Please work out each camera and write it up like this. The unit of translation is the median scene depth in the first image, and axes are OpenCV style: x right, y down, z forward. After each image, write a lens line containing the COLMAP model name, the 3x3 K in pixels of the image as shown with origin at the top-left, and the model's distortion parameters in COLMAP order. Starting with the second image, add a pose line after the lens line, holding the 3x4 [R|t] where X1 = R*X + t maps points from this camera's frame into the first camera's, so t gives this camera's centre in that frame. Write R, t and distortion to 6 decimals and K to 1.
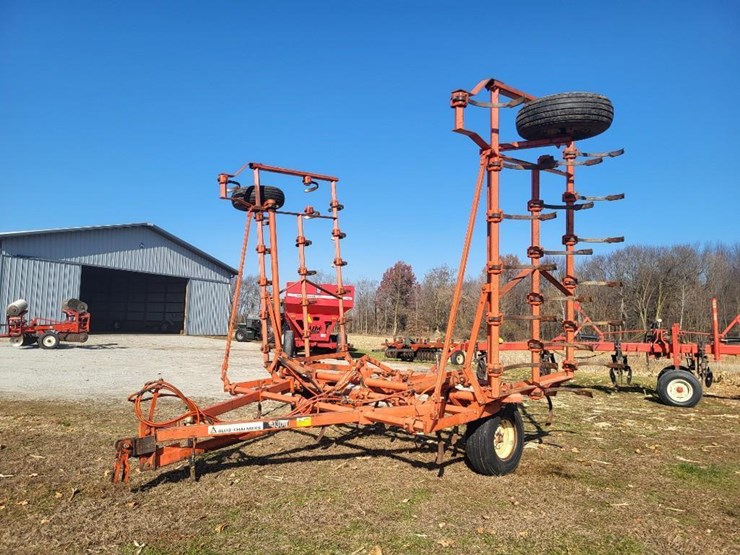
lens RADIAL K [[561.9, 0, 358.1], [0, 561.9, 277.4], [0, 0, 1]] dist [0.054796, -0.043125]
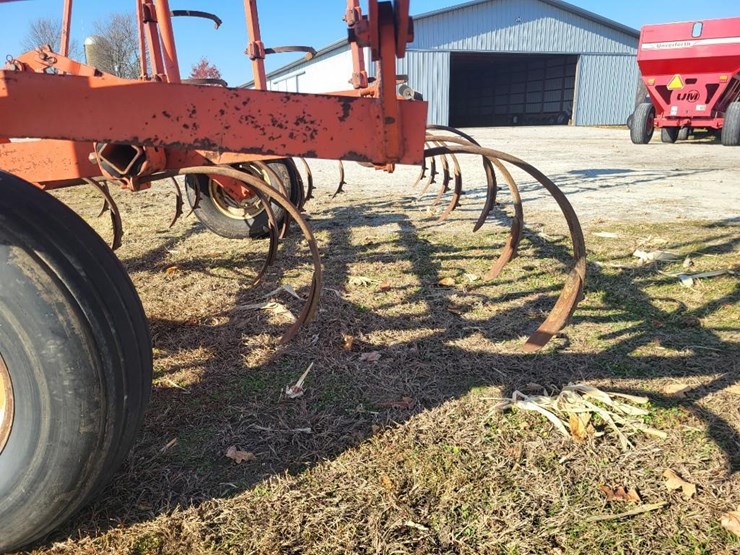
lens RADIAL K [[561.9, 0, 358.6], [0, 561.9, 267.9], [0, 0, 1]] dist [0.054796, -0.043125]
pose [[0.721797, 0.131048, -0.679584, 0.122234], [0.096035, 0.953447, 0.285859, 0.055238], [0.685409, -0.271596, 0.675611, 0.254749]]
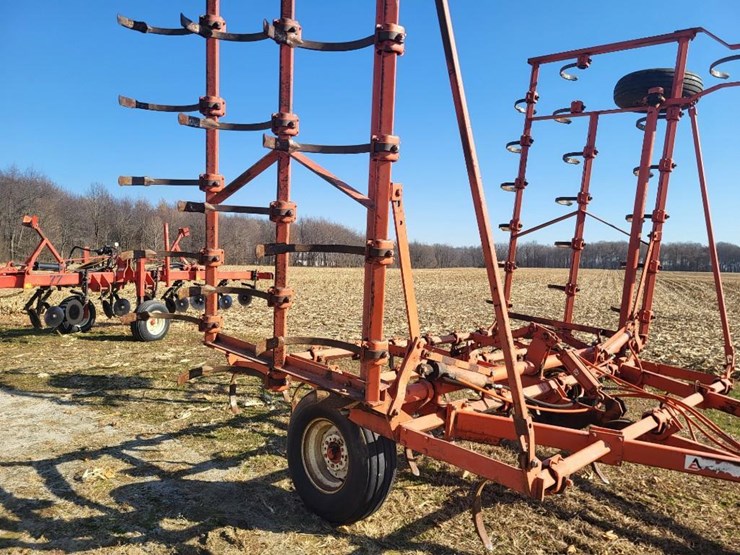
lens RADIAL K [[561.9, 0, 367.0], [0, 561.9, 272.0], [0, 0, 1]] dist [0.054796, -0.043125]
pose [[-0.051646, -0.040702, 0.997836, -0.174676], [-0.112866, 0.993005, 0.034664, 0.024191], [-0.992267, -0.110832, -0.055879, 0.361897]]
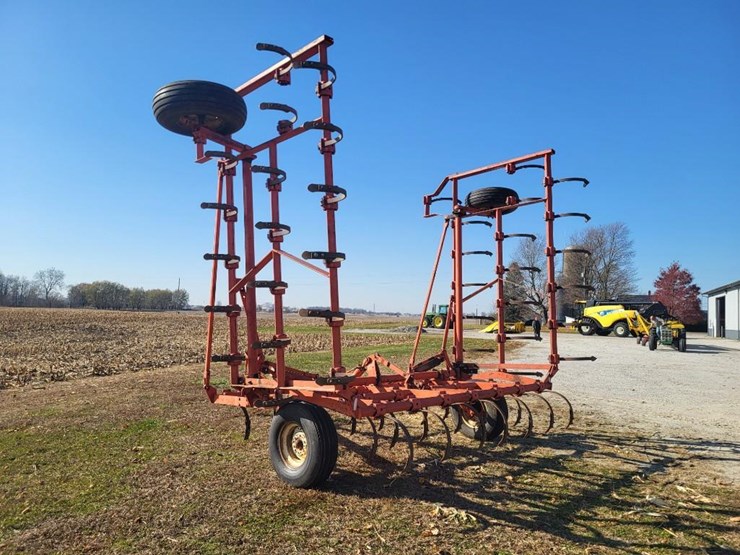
lens RADIAL K [[561.9, 0, 359.8], [0, 561.9, 270.7], [0, 0, 1]] dist [0.054796, -0.043125]
pose [[0.030471, -0.100962, -0.994424, 0.305041], [0.048427, 0.993866, -0.099422, 0.026811], [0.998362, -0.045127, 0.035173, 0.279690]]
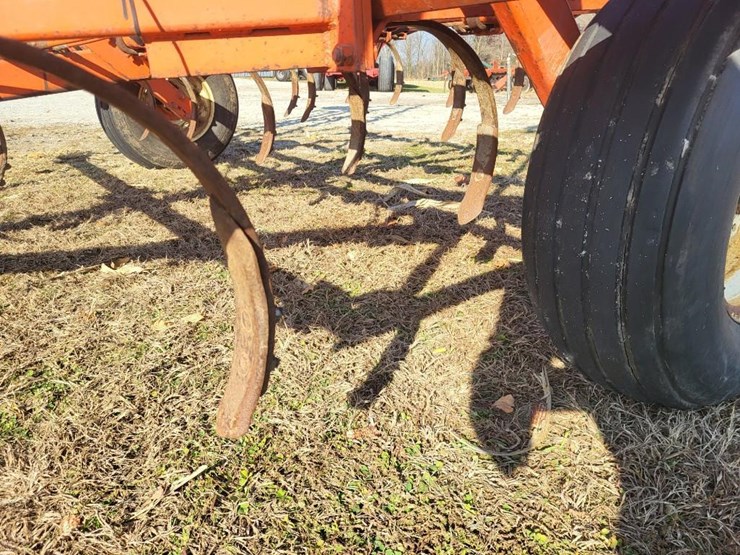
lens RADIAL K [[561.9, 0, 362.8], [0, 561.9, 277.0], [0, 0, 1]] dist [0.054796, -0.043125]
pose [[0.991698, 0.018011, -0.127318, 0.041971], [0.036654, 0.909464, 0.414164, 0.060161], [0.123251, -0.415392, 0.901254, 0.213281]]
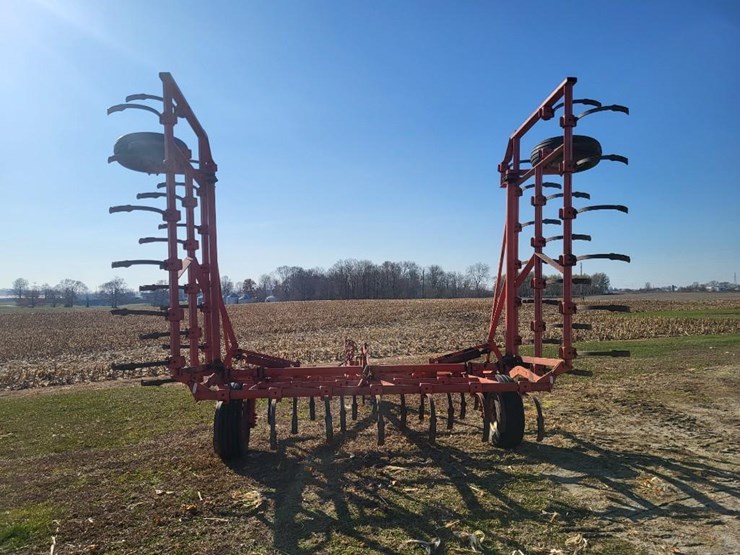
lens RADIAL K [[561.9, 0, 366.9], [0, 561.9, 277.9], [0, 0, 1]] dist [0.054796, -0.043125]
pose [[-0.631905, -0.040744, -0.773974, 0.235292], [0.061701, 0.992803, -0.102639, 0.037121], [0.772586, -0.112613, -0.624844, 0.484630]]
